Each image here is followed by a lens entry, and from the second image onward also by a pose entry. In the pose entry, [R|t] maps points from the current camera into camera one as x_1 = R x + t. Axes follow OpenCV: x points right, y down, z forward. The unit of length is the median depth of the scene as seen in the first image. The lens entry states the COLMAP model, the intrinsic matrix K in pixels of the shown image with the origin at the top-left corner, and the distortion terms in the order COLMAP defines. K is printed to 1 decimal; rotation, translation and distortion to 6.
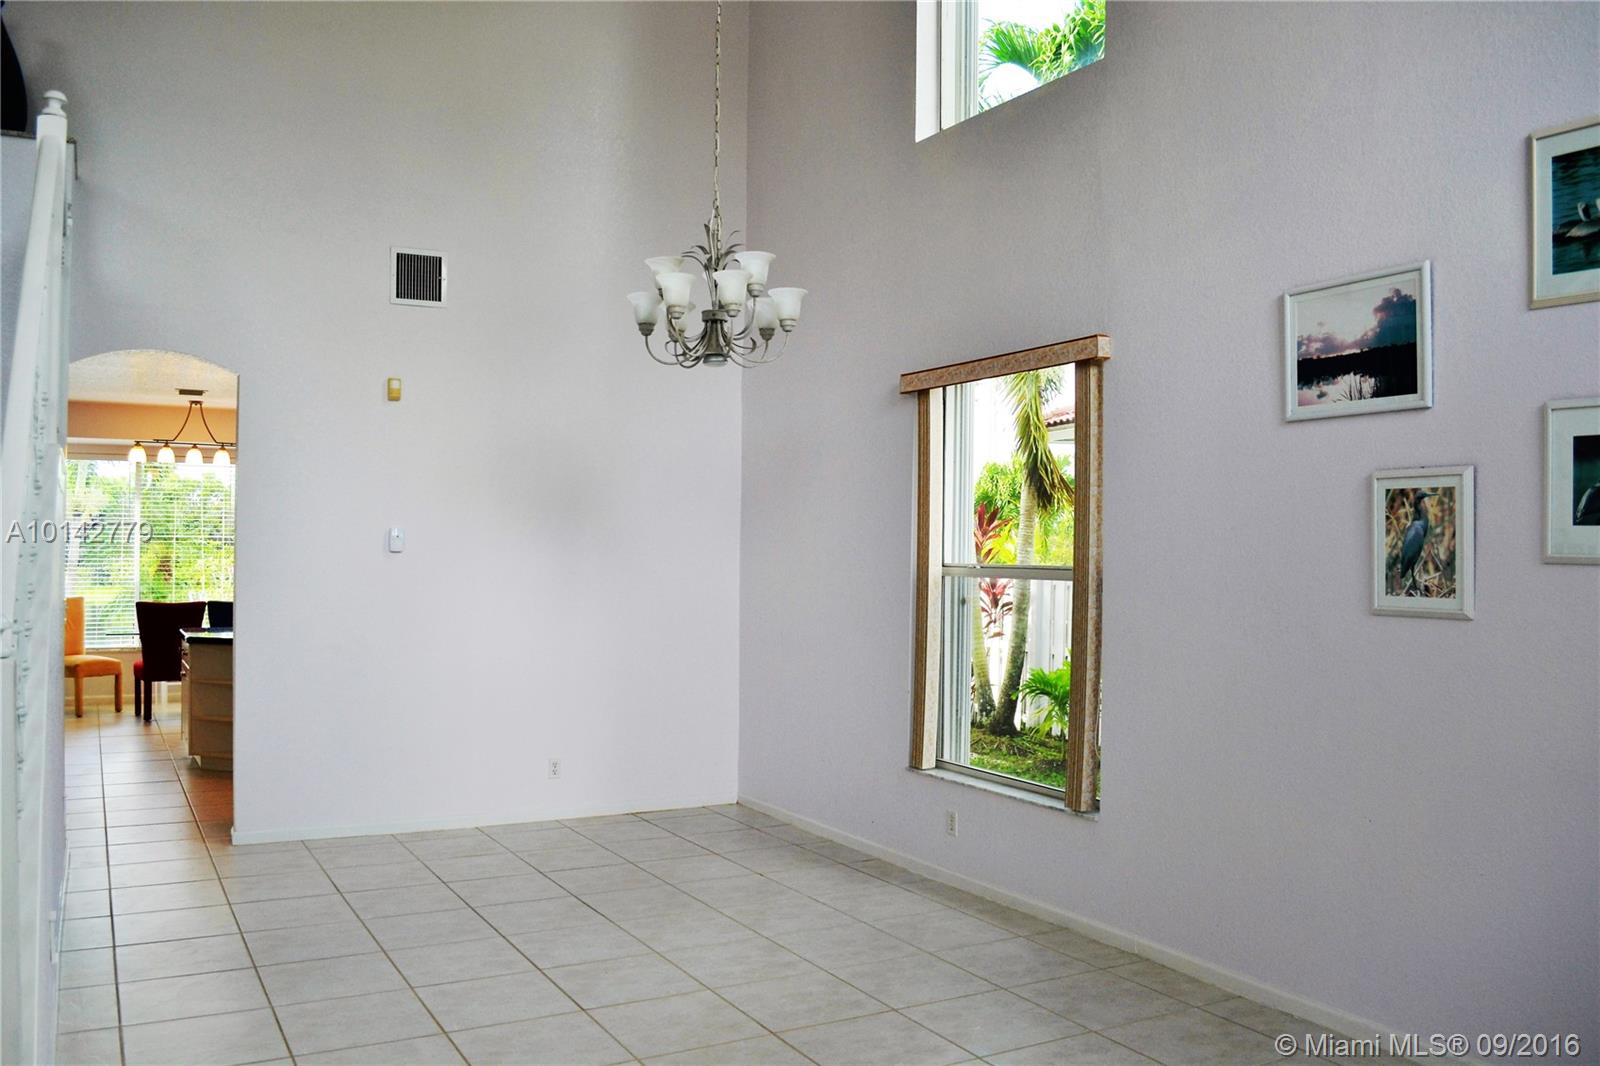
lens RADIAL K [[1283.4, 0, 798.2], [0, 1283.4, 538.0], [0, 0, 1]] dist [-0.087432, 0.009410]
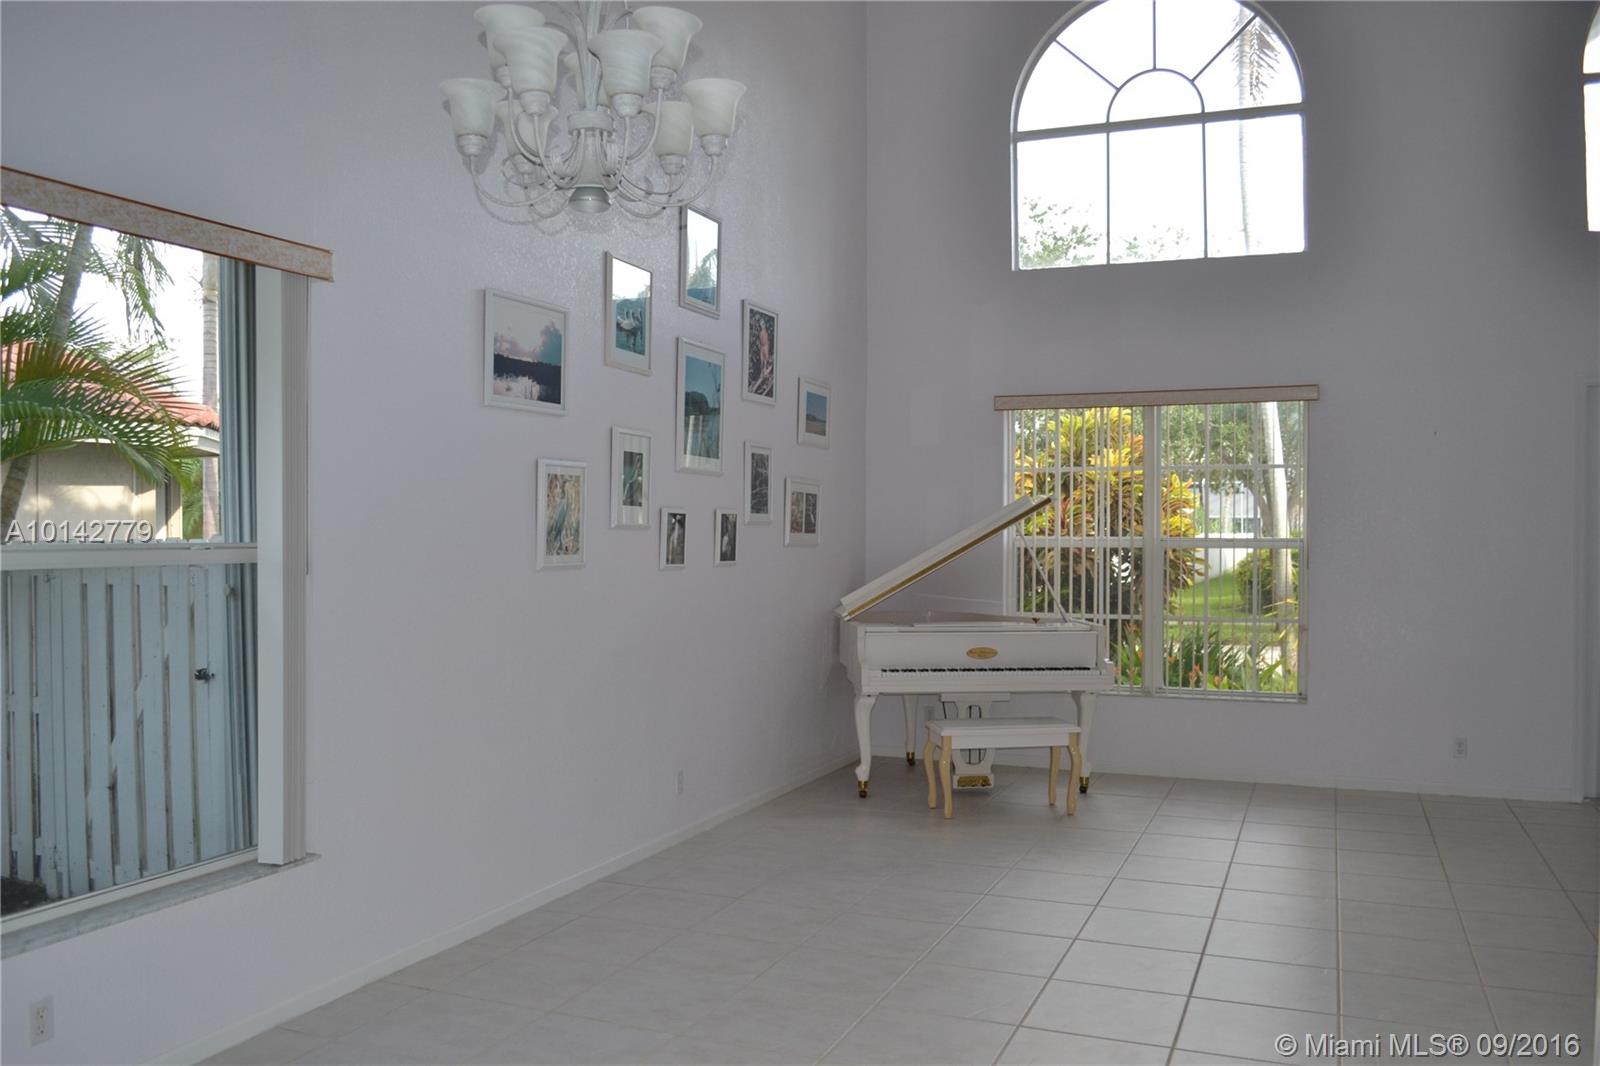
lens RADIAL K [[1283.4, 0, 798.5], [0, 1283.4, 542.0], [0, 0, 1]] dist [-0.087432, 0.009410]
pose [[-0.608137, -0.013096, 0.793724, -0.749119], [-0.010001, 0.999911, 0.008836, 0.017820], [-0.793769, -0.002564, -0.608214, 1.618537]]
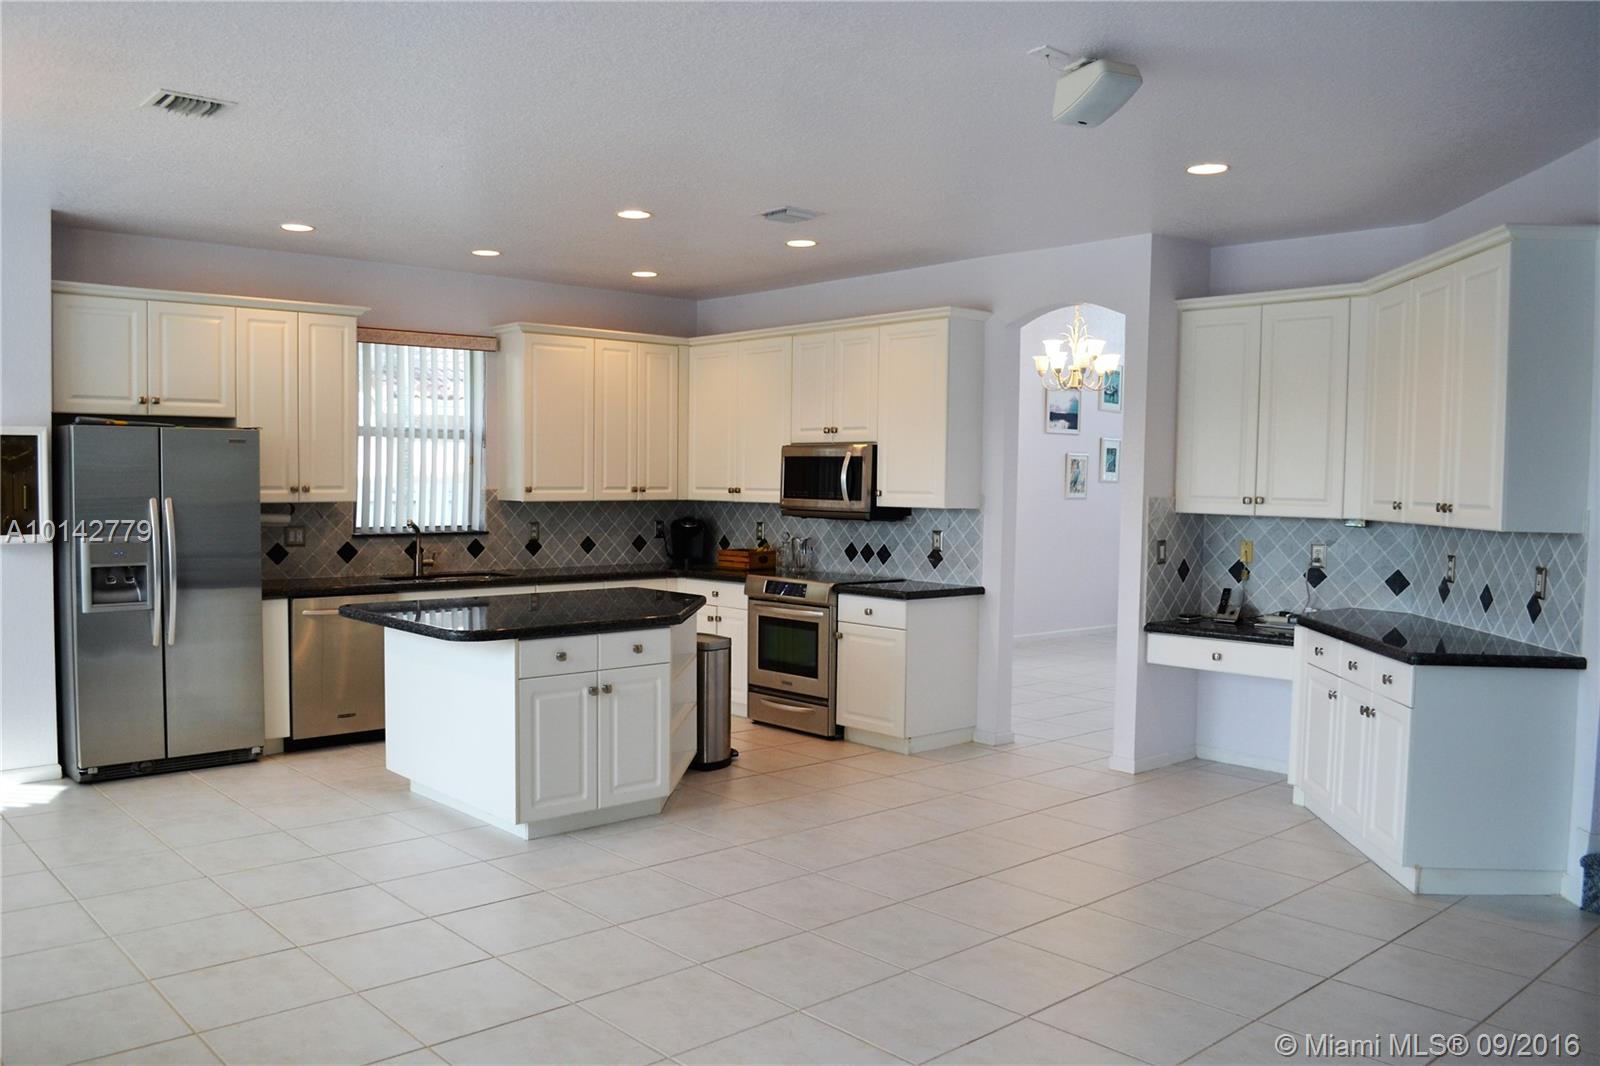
lens RADIAL K [[1283.4, 0, 796.6], [0, 1283.4, 542.5], [0, 0, 1]] dist [-0.087432, 0.009410]
pose [[-0.218013, -0.063613, 0.973870, -2.528785], [-0.025115, 0.997909, 0.059561, -0.003881], [-0.975623, -0.011473, -0.219155, 2.393475]]
